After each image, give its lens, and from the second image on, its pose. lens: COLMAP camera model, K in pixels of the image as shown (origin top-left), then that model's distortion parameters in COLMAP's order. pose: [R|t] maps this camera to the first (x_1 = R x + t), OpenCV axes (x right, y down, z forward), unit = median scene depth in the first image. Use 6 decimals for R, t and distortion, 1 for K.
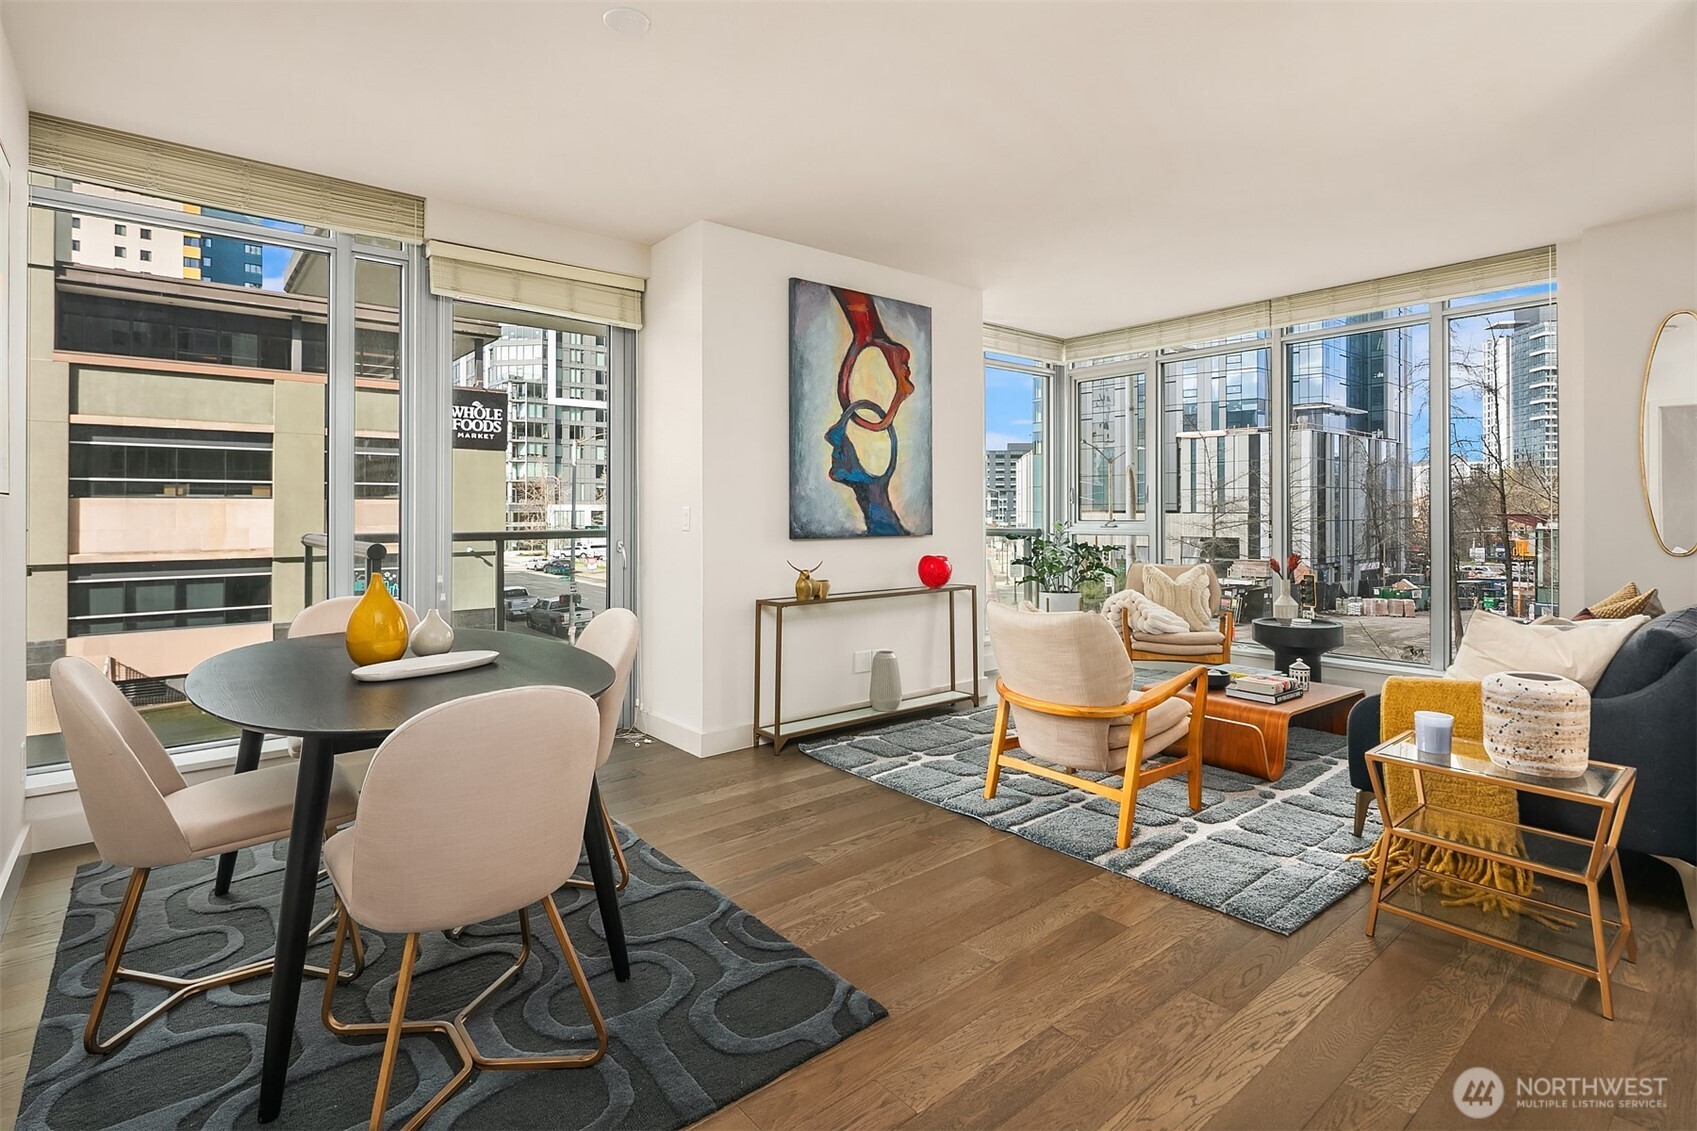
lens RADIAL K [[817.9, 0, 839.4], [0, 817.9, 502.3], [0, 0, 1]] dist [0.005619, -0.001329]
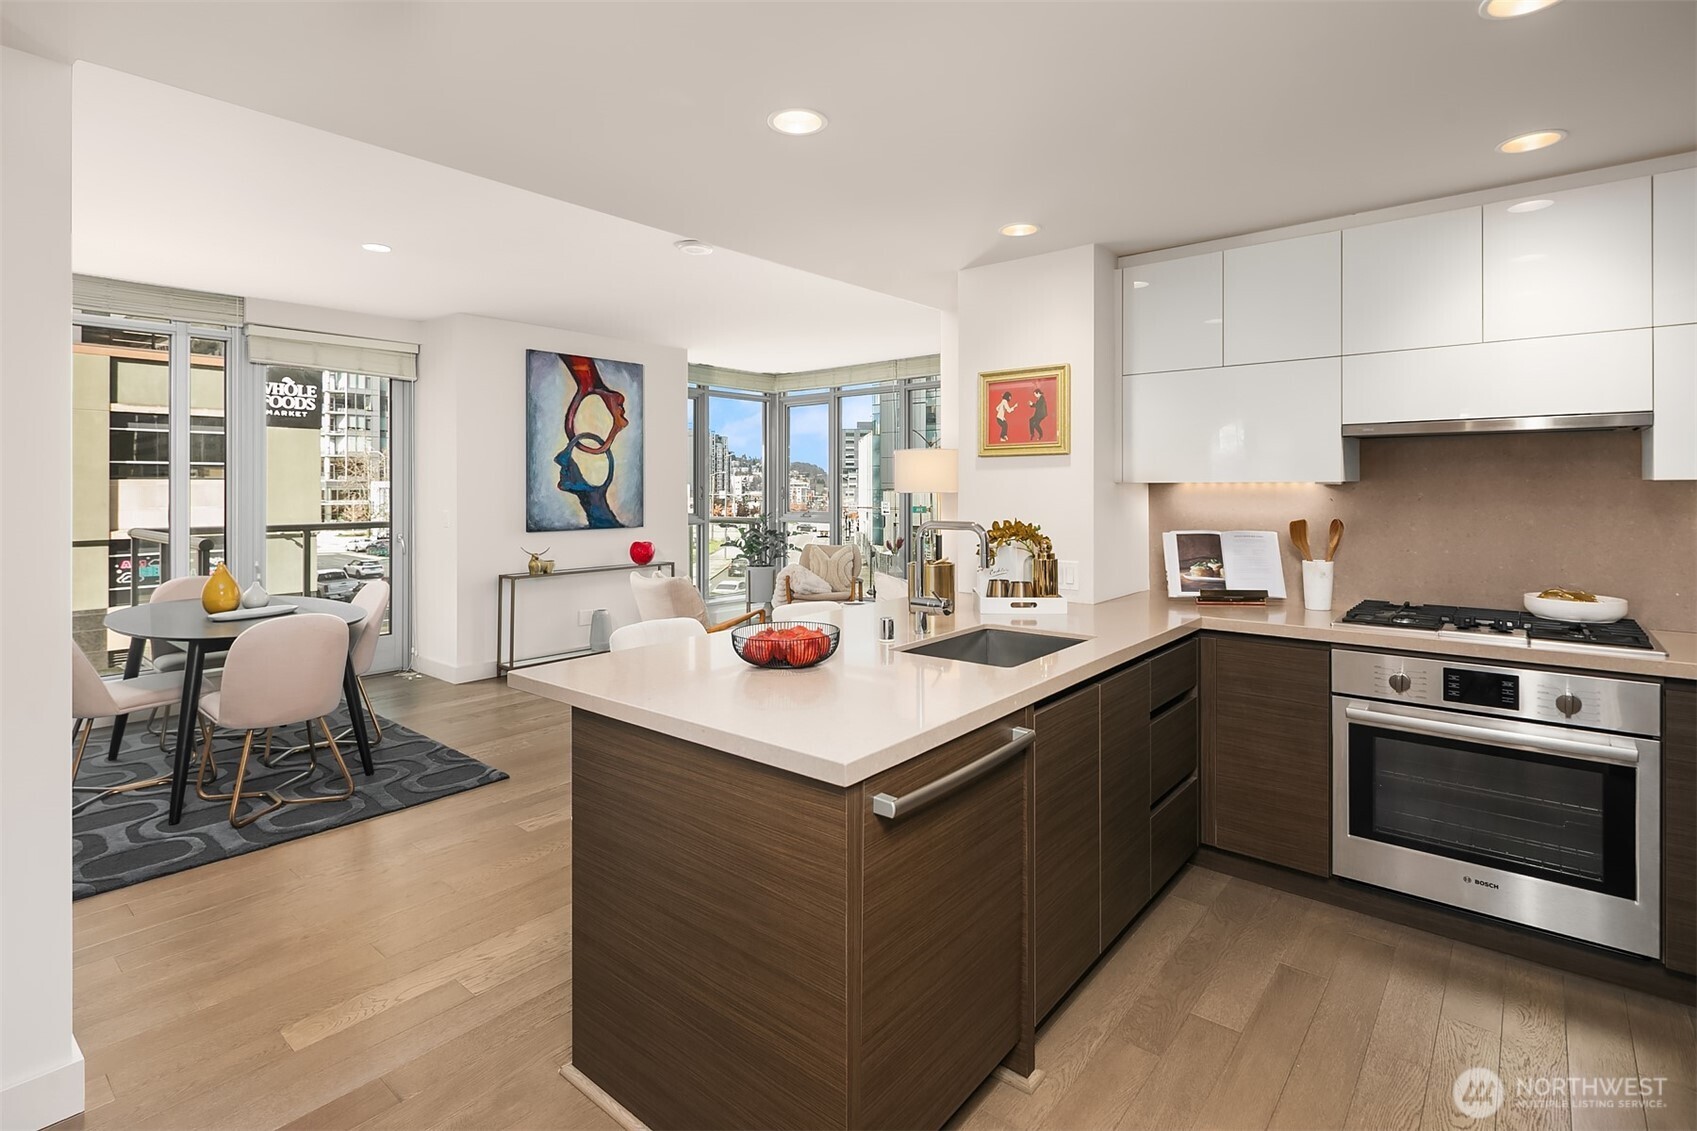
lens RADIAL K [[817.9, 0, 831.9], [0, 817.9, 482.6], [0, 0, 1]] dist [0.005619, -0.001329]
pose [[0.985752, 0.001791, 0.168196, 0.032448], [-0.002548, 0.999988, 0.004290, -0.007019], [-0.168187, -0.004658, 0.985744, -0.072075]]
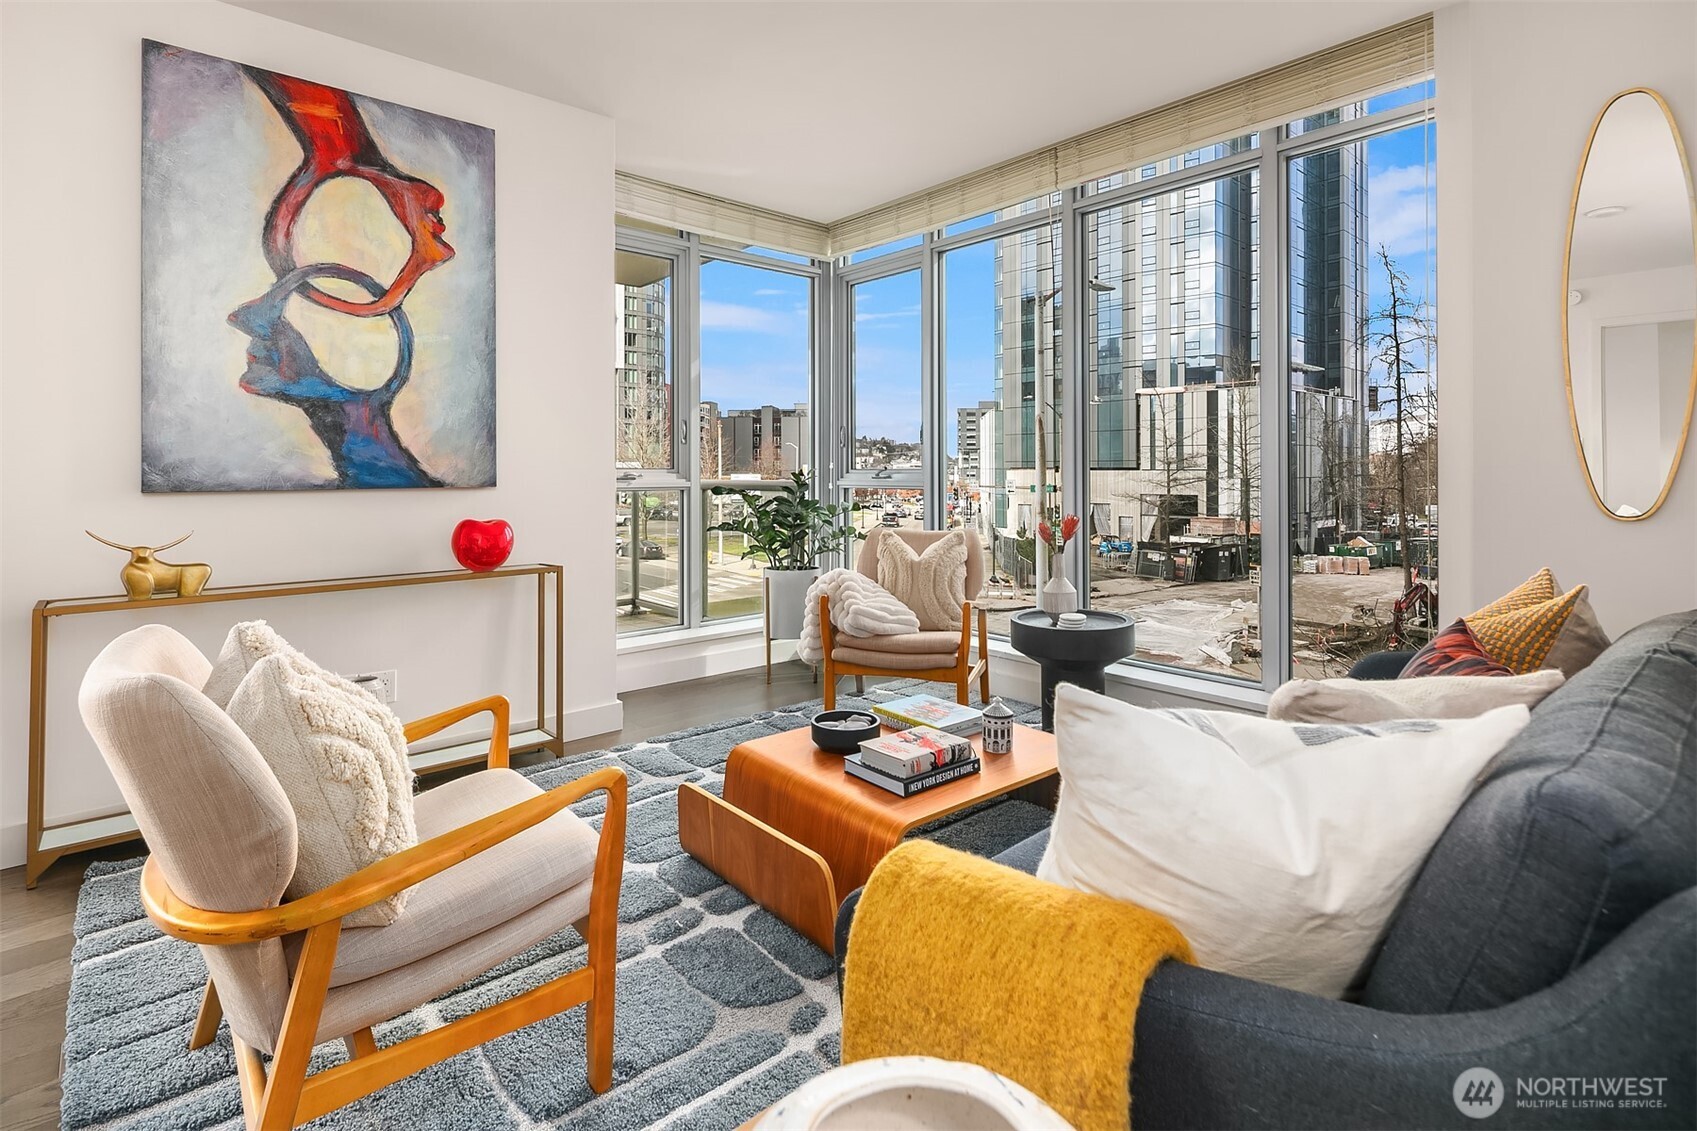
lens RADIAL K [[817.9, 0, 840.6], [0, 817.9, 463.3], [0, 0, 1]] dist [0.005619, -0.001329]
pose [[0.999453, 0.001177, 0.033045, 0.059522], [-0.001316, 0.999990, 0.004188, 0.003046], [-0.033039, -0.004229, 0.999445, 0.058428]]
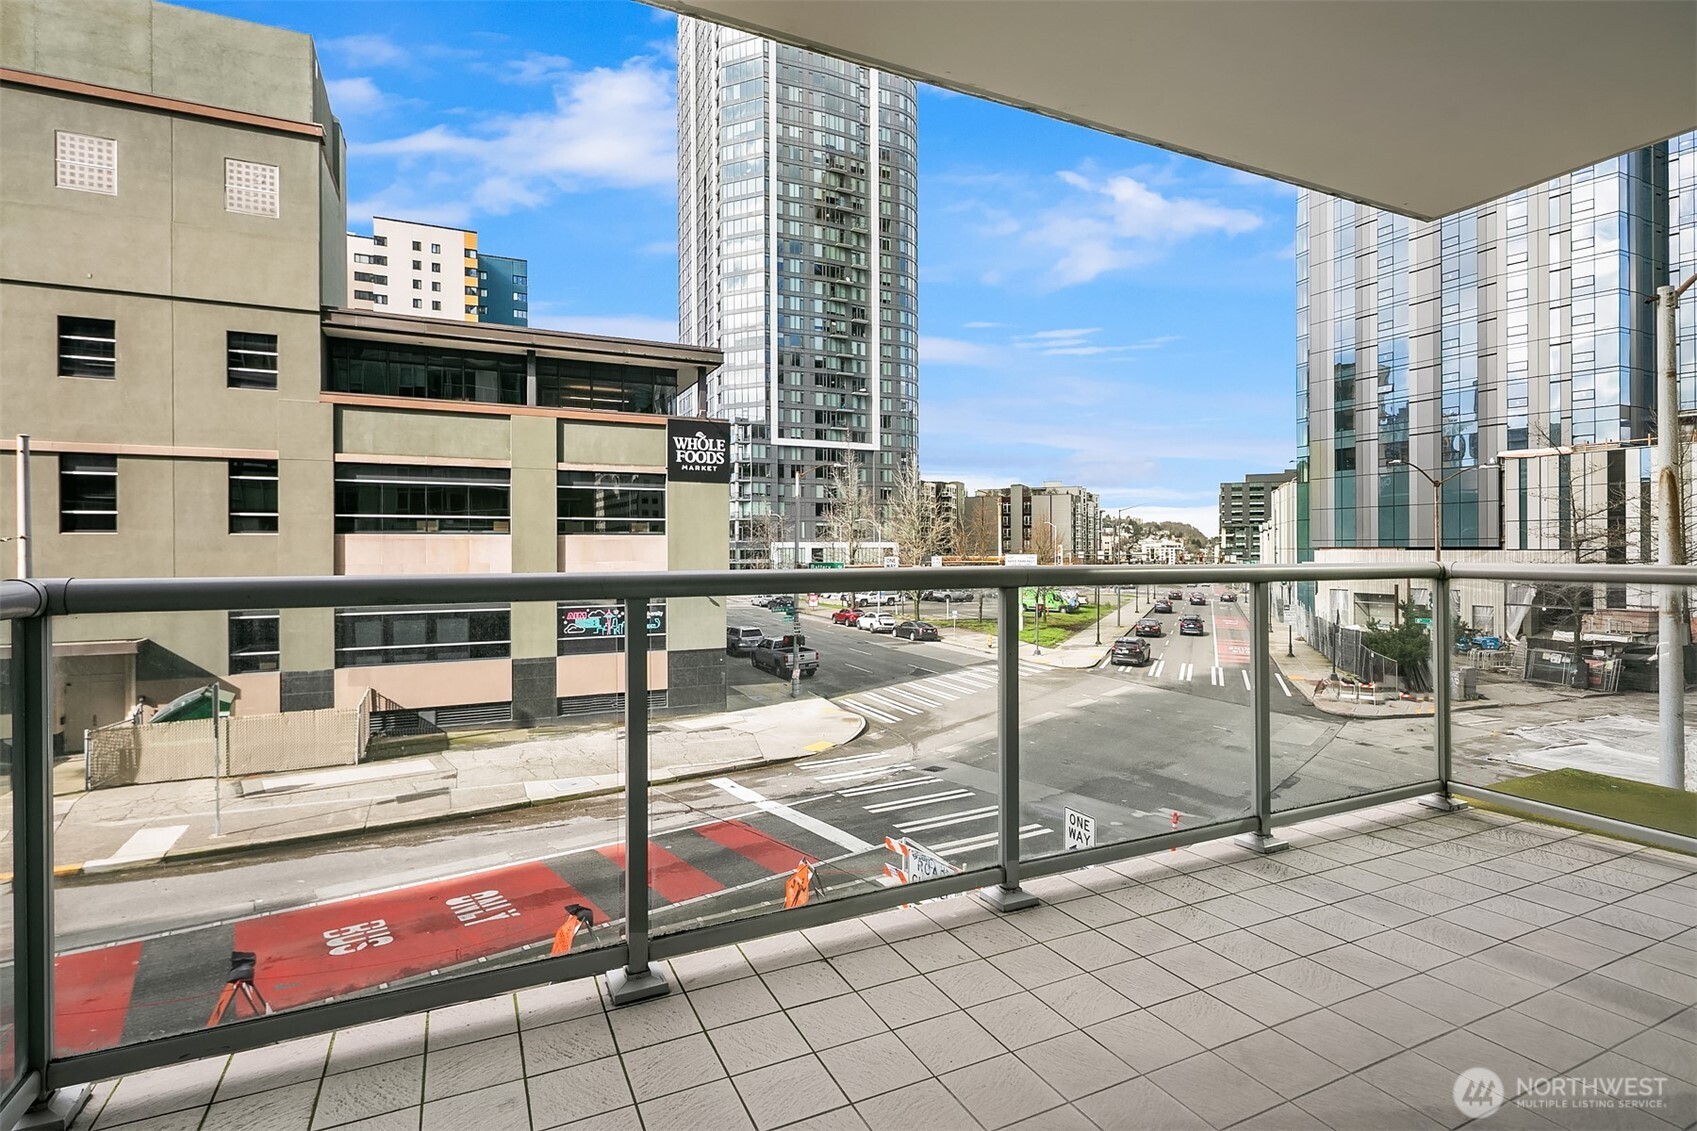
lens RADIAL K [[817.9, 0, 857.3], [0, 817.9, 552.8], [0, 0, 1]] dist [0.005619, -0.001329]
pose [[0.971930, 0.000769, -0.235267, -0.052248], [0.002839, 0.999884, 0.014997, 0.004756], [0.235251, -0.015244, 0.971815, 0.147331]]
